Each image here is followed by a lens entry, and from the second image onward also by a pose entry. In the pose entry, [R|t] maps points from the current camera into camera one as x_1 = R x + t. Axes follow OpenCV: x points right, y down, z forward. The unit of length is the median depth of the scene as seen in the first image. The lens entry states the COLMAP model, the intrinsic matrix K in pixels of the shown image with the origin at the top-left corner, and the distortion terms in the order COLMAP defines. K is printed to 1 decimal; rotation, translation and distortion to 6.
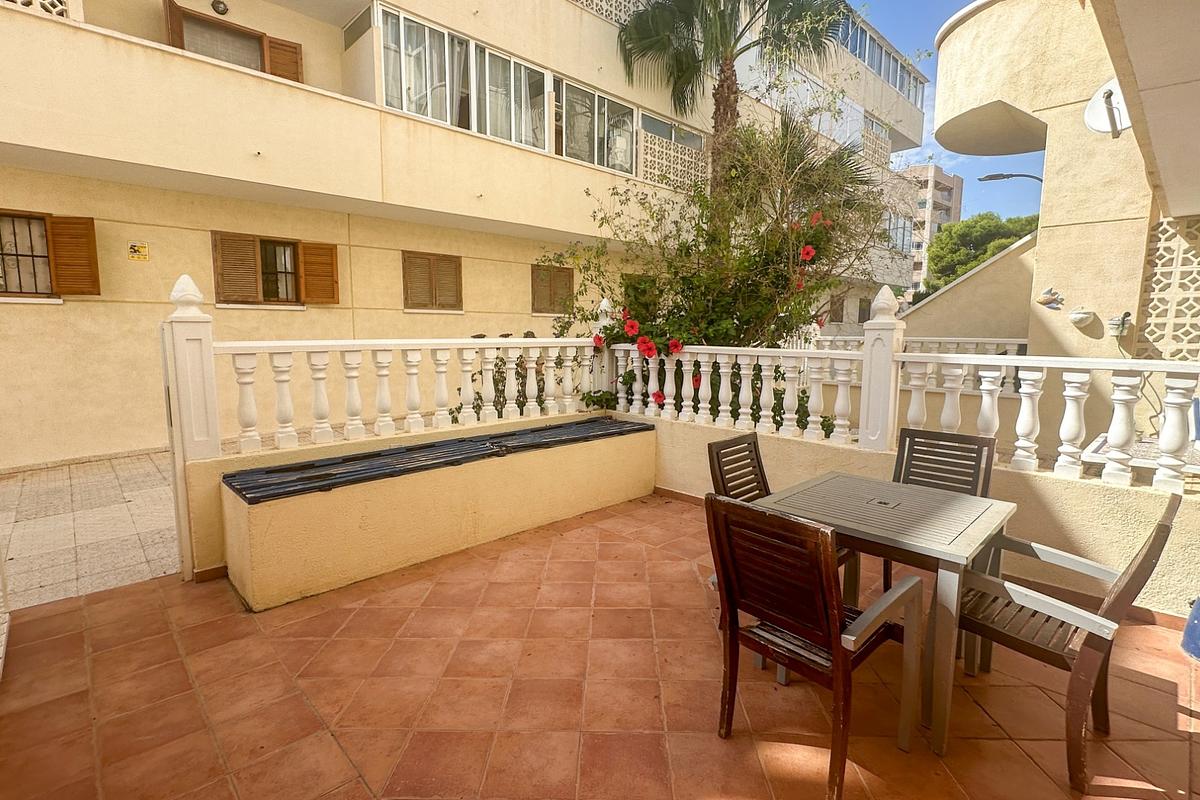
lens RADIAL K [[568.0, 0, 592.9], [0, 568.0, 399.8], [0, 0, 1]] dist [-0.000727, -0.000581]
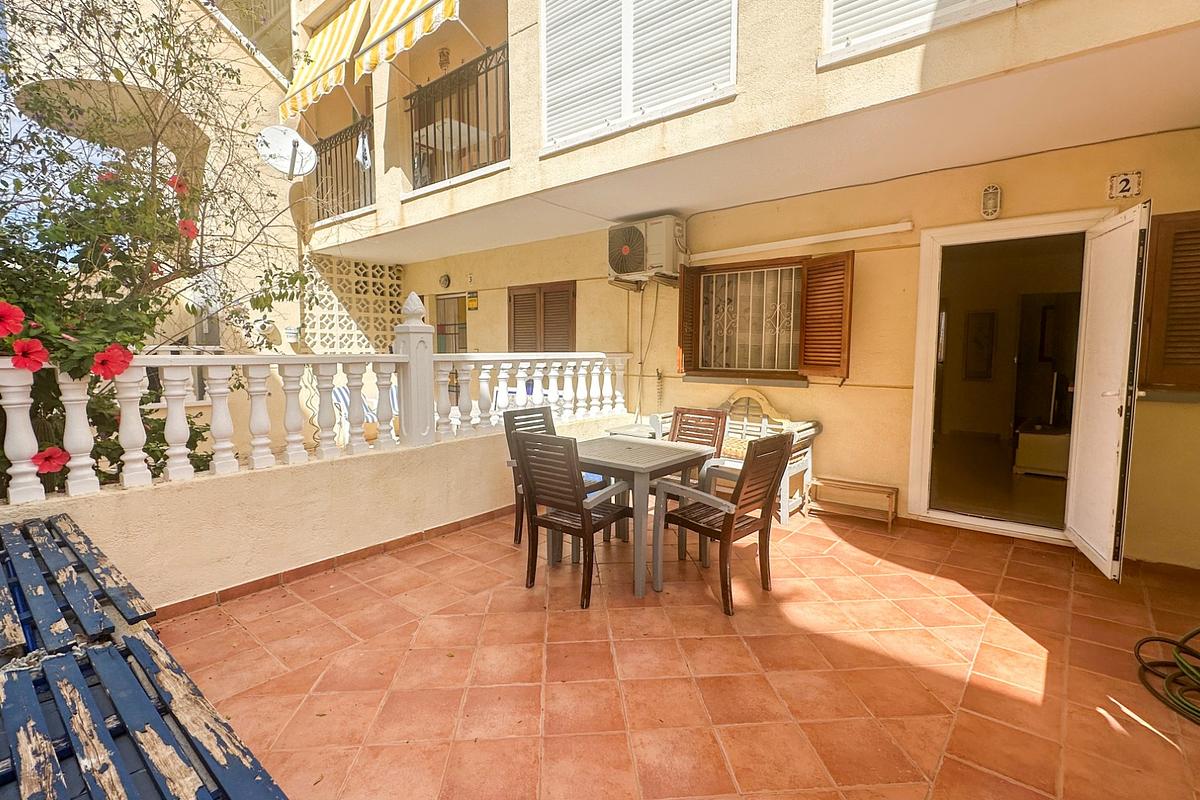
lens RADIAL K [[568.0, 0, 592.4], [0, 568.0, 395.6], [0, 0, 1]] dist [-0.000727, -0.000581]
pose [[-0.095826, -0.097622, 0.990599, -0.815642], [0.123748, 0.986290, 0.109168, -0.114865], [-0.987676, 0.133046, -0.082432, 1.026199]]
